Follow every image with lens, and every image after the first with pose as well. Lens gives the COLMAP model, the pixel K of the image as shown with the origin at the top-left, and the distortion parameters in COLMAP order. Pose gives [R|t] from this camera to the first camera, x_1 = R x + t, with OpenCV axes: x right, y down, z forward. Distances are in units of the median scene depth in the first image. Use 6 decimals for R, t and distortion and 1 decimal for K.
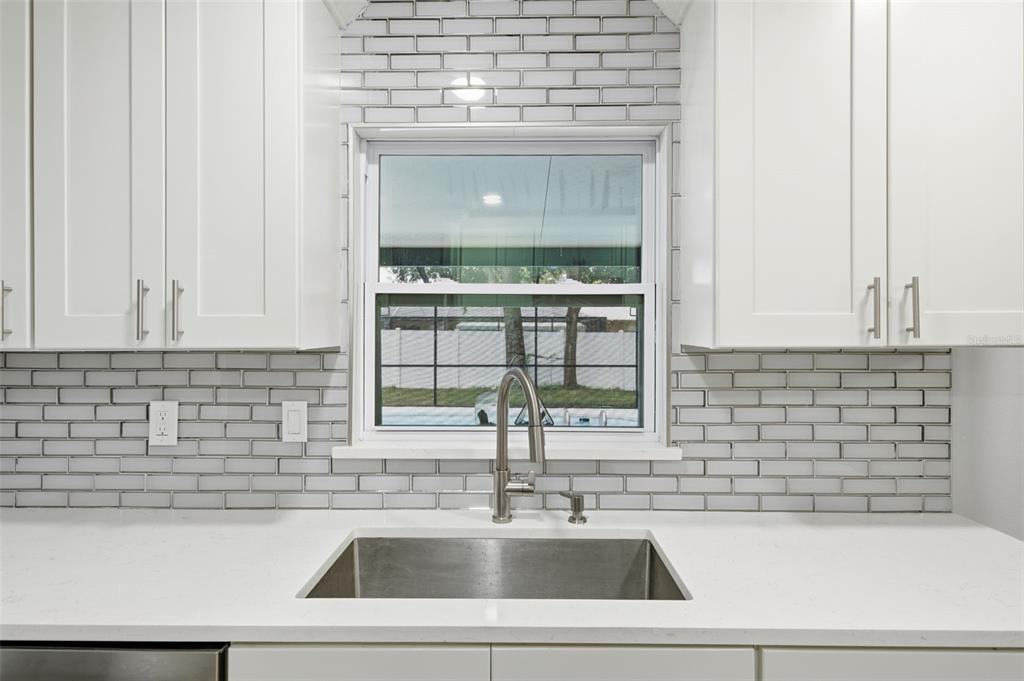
lens RADIAL K [[578.4, 0, 498.5], [0, 578.4, 328.4], [0, 0, 1]] dist [-0.014864, 0.001755]
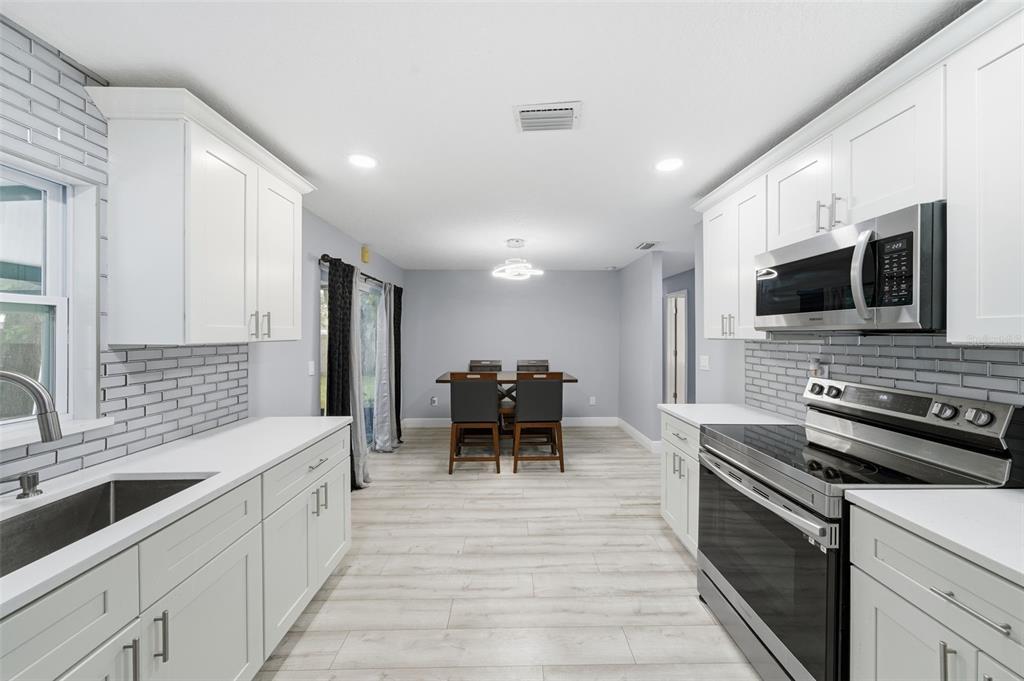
lens RADIAL K [[355.2, 0, 511.3], [0, 355.2, 337.0], [0, 0, 1]] dist [-0.000144, 0.000003]
pose [[-0.030165, -0.007805, 0.999514, -0.592541], [-0.001304, 0.999969, 0.007769, 0.001534], [-0.999544, -0.001069, -0.030175, 0.032694]]
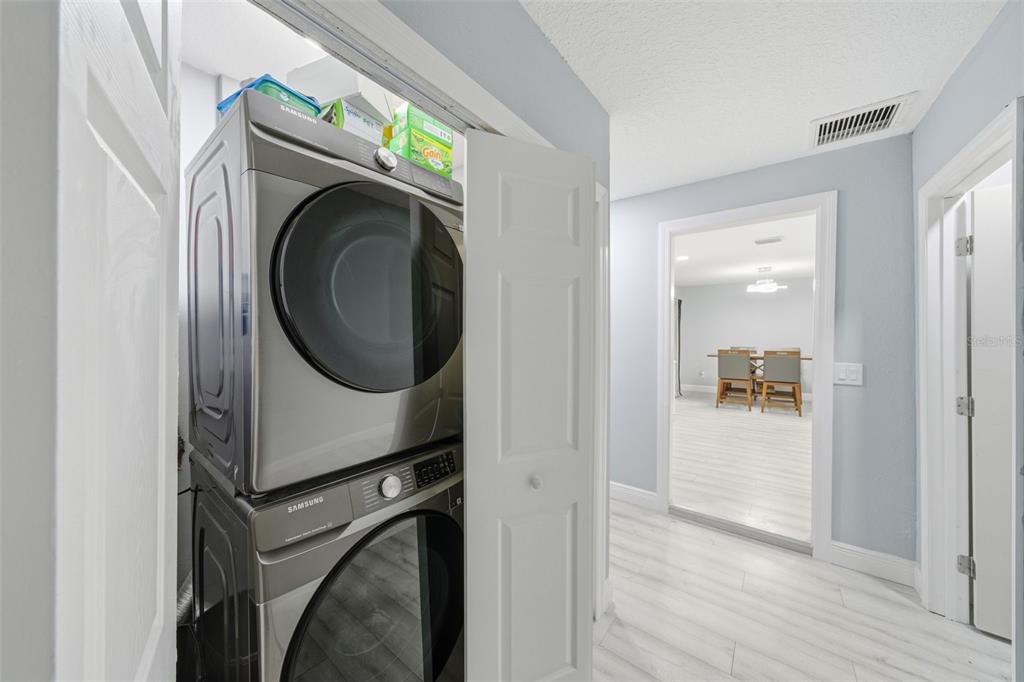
lens RADIAL K [[346.6, 0, 516.1], [0, 346.6, 338.1], [0, 0, 1]] dist [-0.001921, -0.000027]
pose [[0.588634, -0.016129, 0.808239, -1.394258], [0.006693, 0.999864, 0.015079, 0.012343], [-0.808372, -0.003467, 0.588662, -0.018346]]
